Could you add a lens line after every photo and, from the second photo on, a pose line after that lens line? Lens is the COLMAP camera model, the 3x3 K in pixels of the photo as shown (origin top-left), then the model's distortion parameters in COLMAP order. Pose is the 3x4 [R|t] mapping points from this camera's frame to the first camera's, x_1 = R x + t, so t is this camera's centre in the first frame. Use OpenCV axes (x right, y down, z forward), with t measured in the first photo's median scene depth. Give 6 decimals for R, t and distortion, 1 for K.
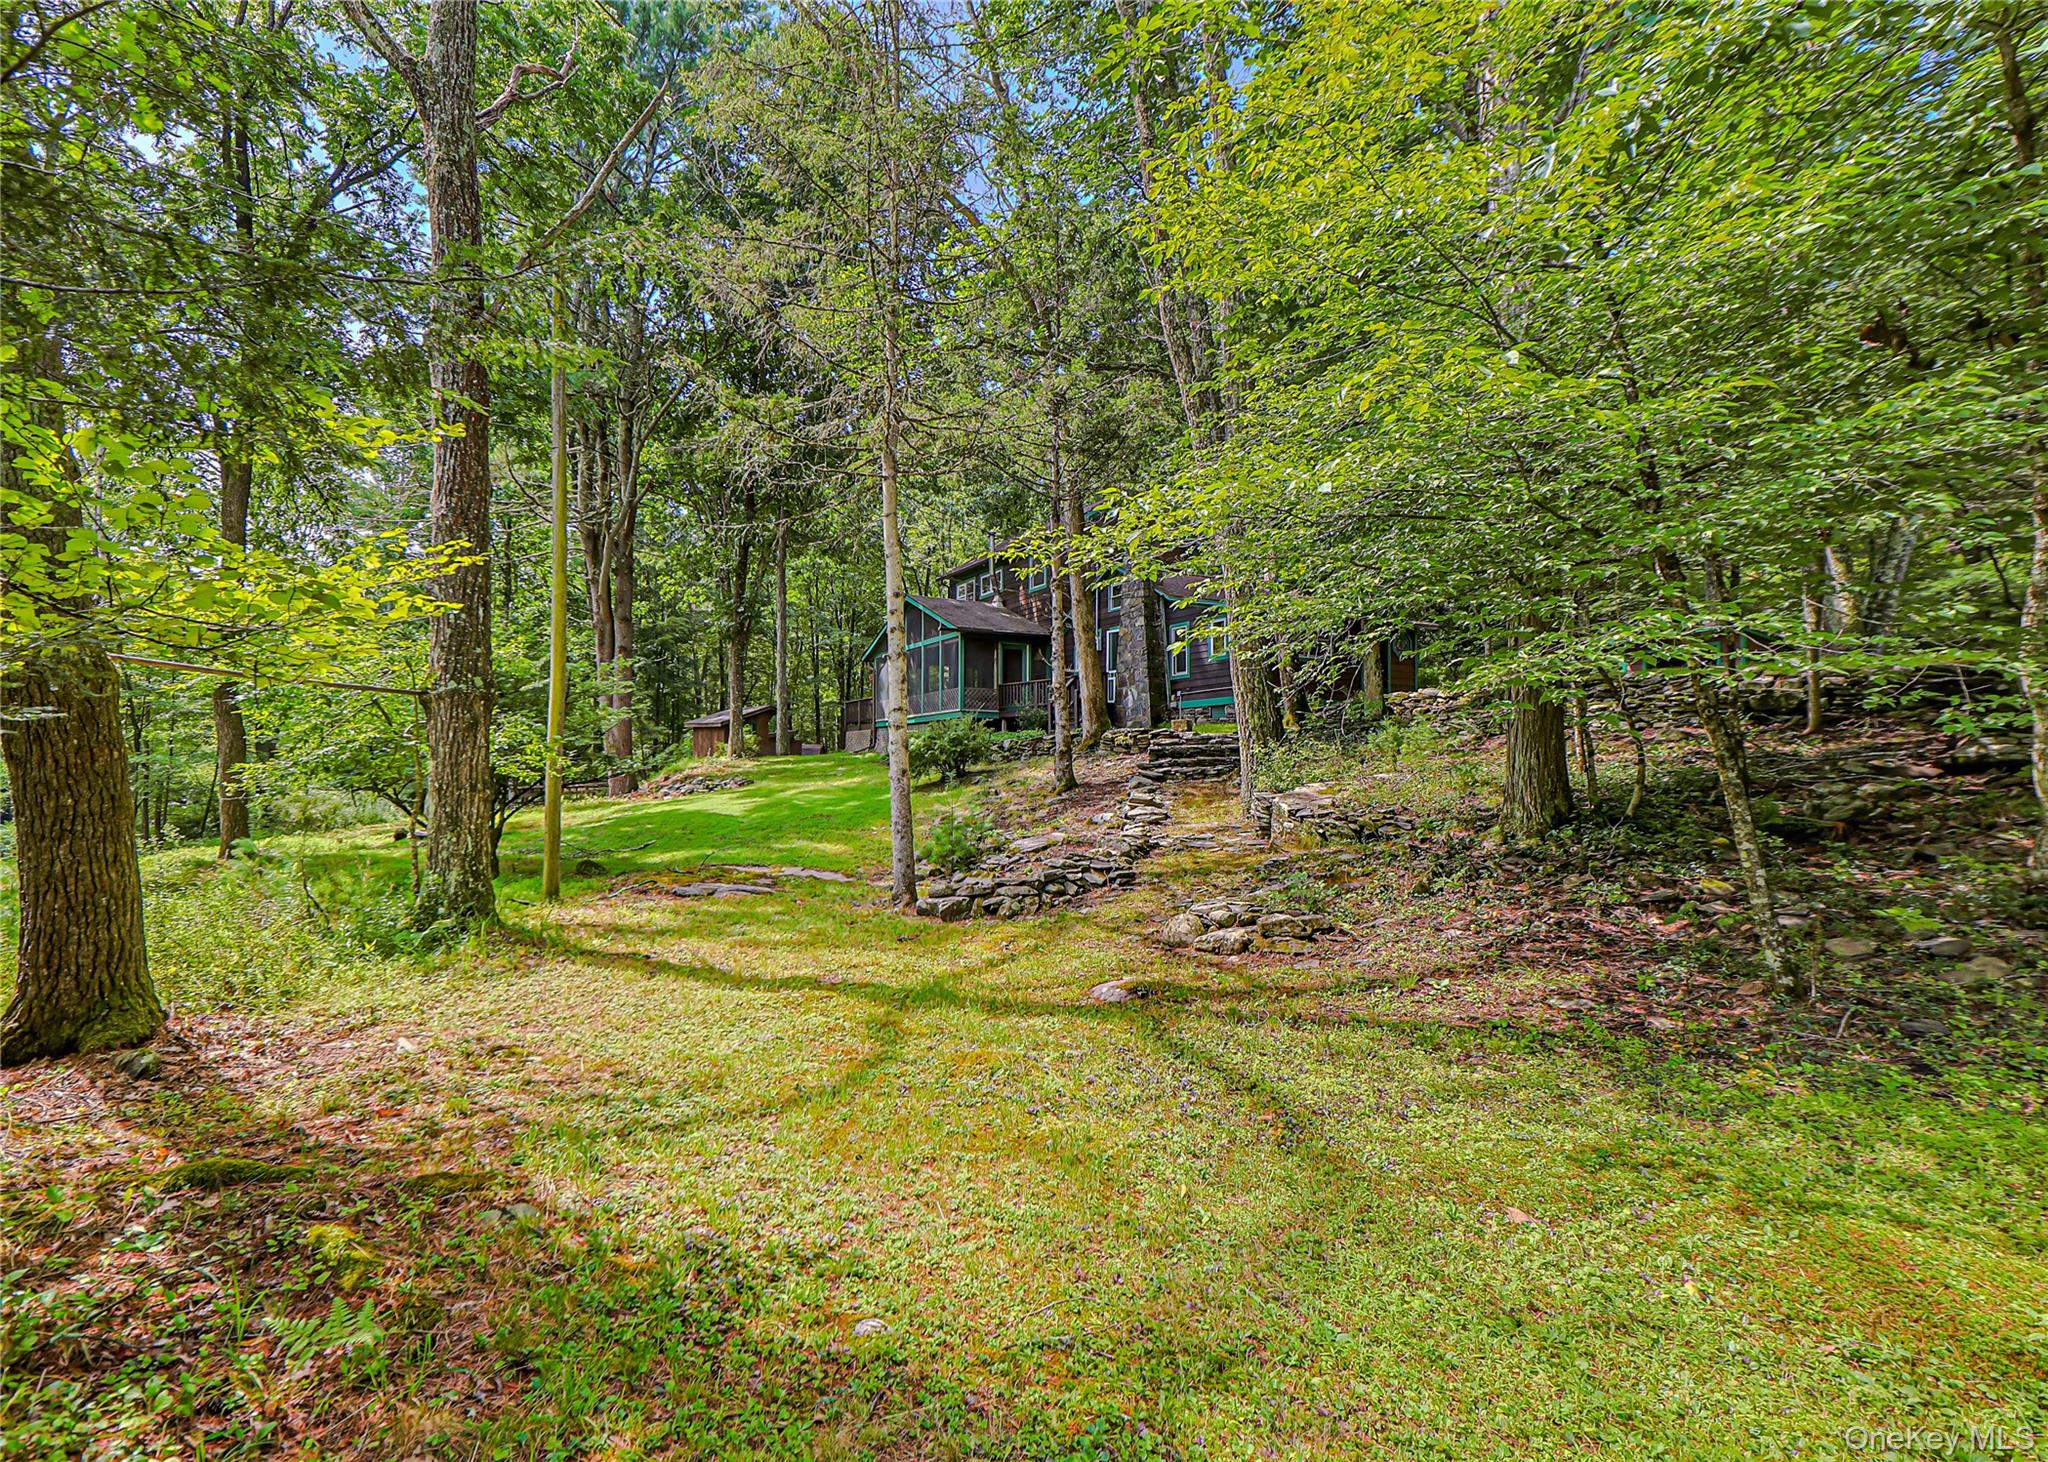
lens RADIAL K [[926.9, 0, 1011.2], [0, 926.9, 701.2], [0, 0, 1]] dist [-0.001832, 0.000024]
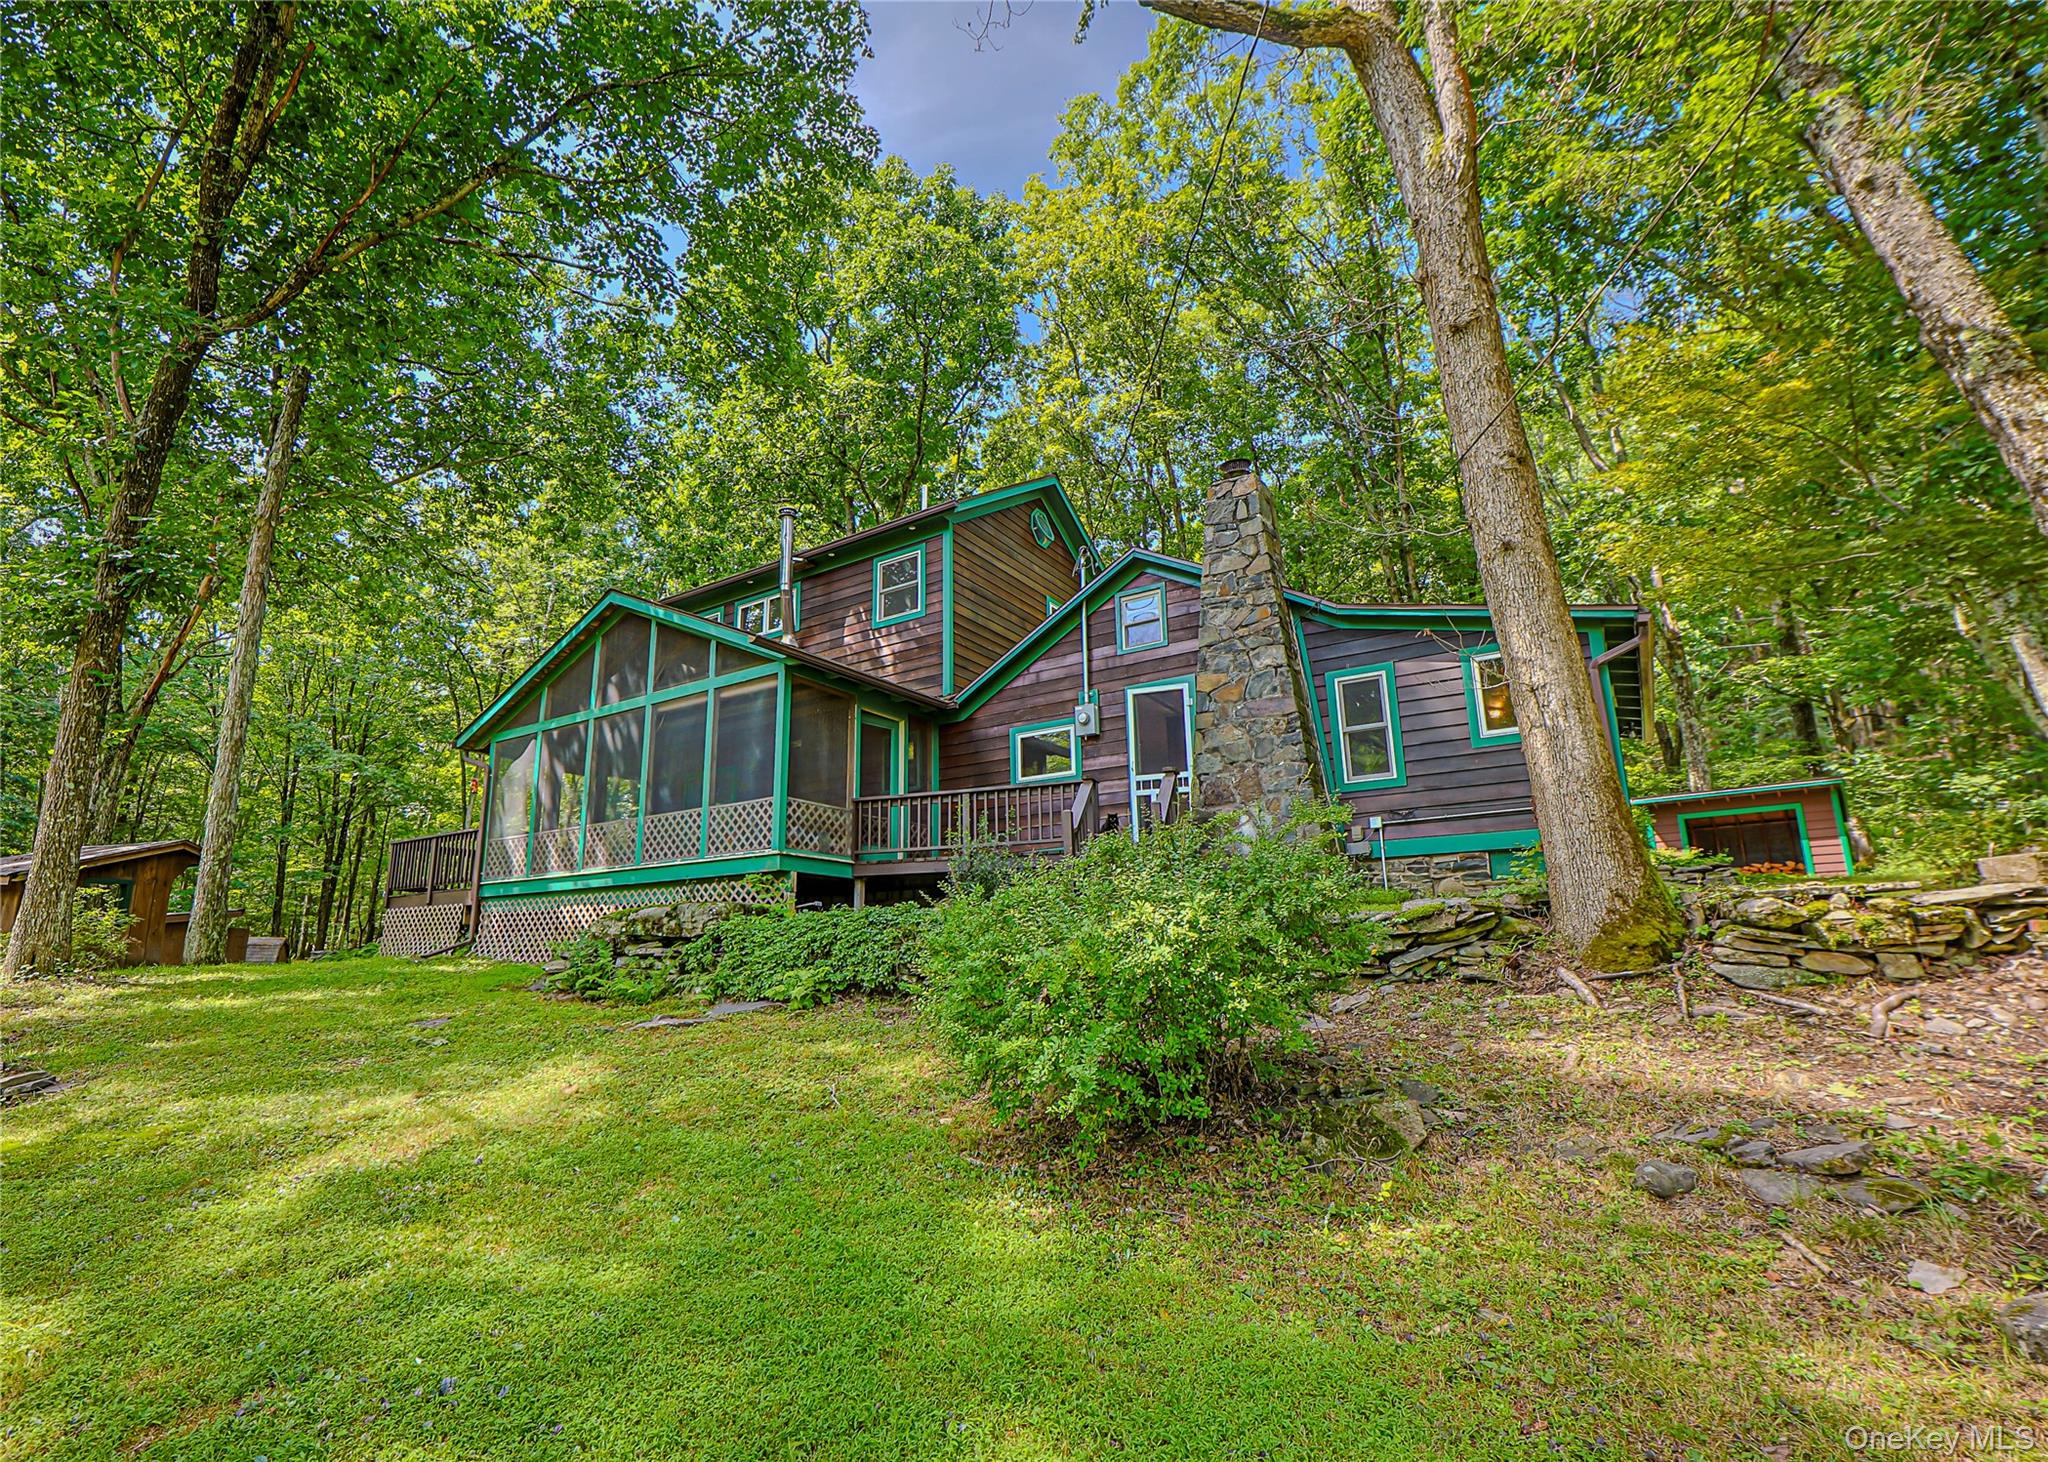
lens RADIAL K [[926.9, 0, 1011.2], [0, 926.9, 701.2], [0, 0, 1]] dist [-0.001832, 0.000024]
pose [[0.895002, 0.114418, 0.431139, -0.267041], [-0.022926, 0.977064, -0.211708, 0.053690], [-0.445474, 0.179595, 0.877097, 1.070327]]
